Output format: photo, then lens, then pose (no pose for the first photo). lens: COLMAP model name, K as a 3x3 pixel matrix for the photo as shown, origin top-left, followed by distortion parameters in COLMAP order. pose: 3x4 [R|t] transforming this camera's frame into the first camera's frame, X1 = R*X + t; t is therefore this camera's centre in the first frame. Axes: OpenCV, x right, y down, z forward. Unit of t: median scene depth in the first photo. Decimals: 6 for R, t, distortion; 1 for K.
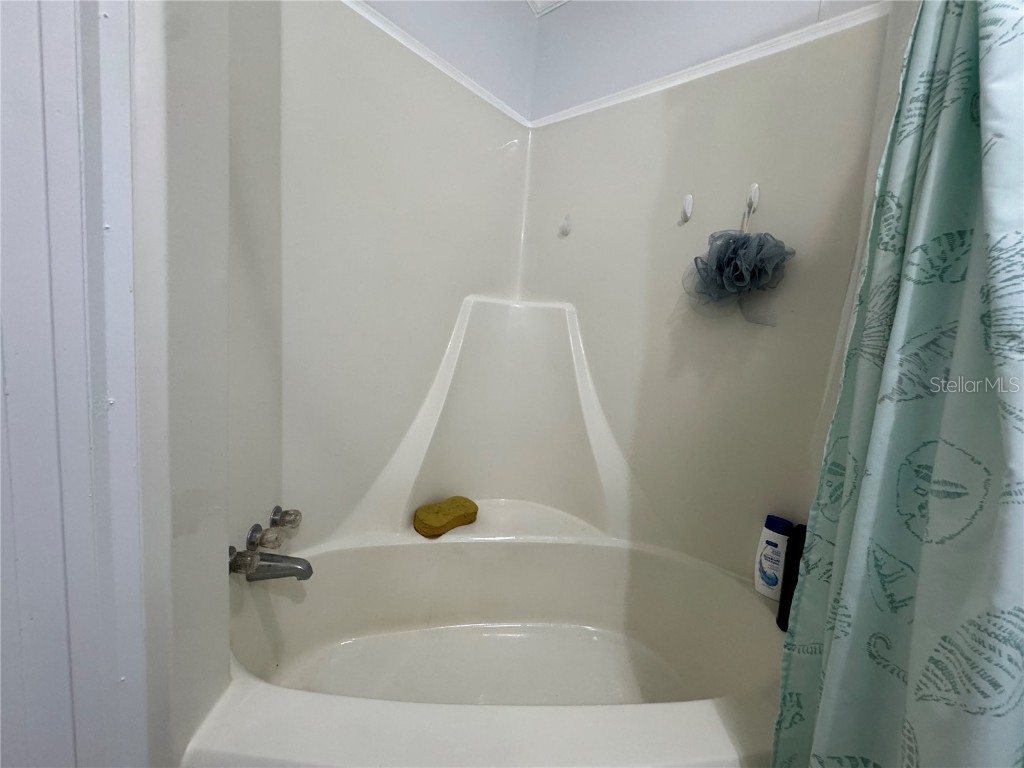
lens RADIAL K [[411.6, 0, 512.0], [0, 411.6, 384.0], [0, 0, 1]] dist [-0.000358, 0.000330]
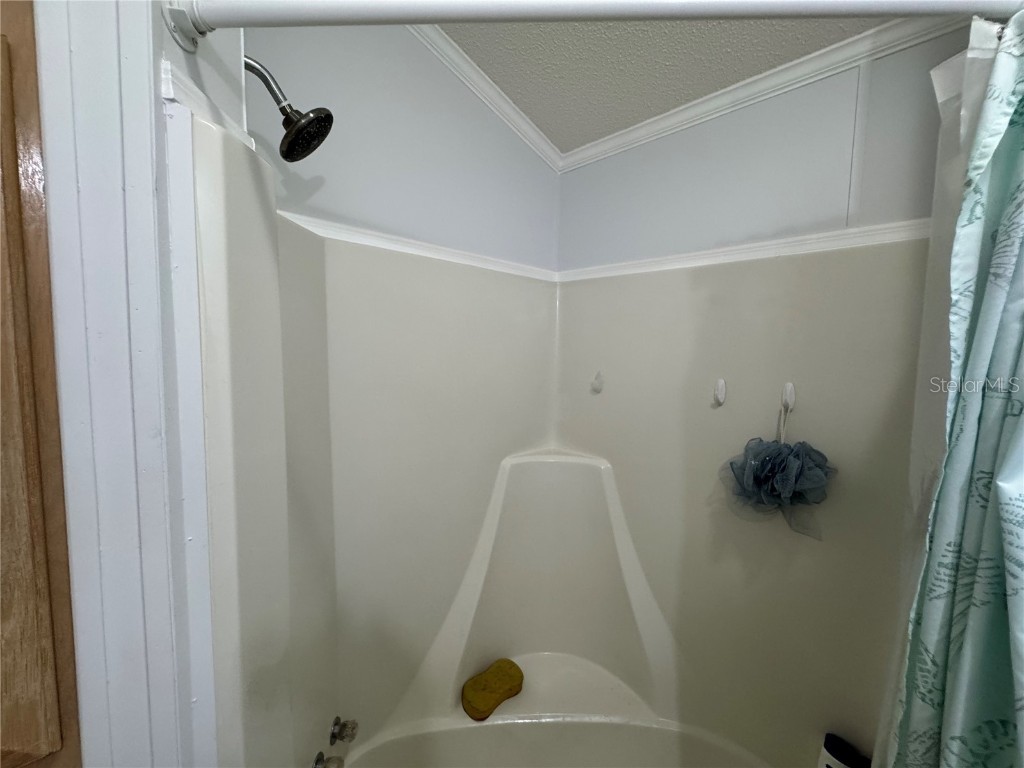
lens RADIAL K [[412.6, 0, 513.4], [0, 412.6, 382.7], [0, 0, 1]] dist [0.001805, -0.000697]
pose [[0.994399, -0.047485, -0.094425, 0.031130], [0.045131, 0.998618, -0.026919, -0.534214], [0.095573, 0.022506, 0.995168, -0.044613]]
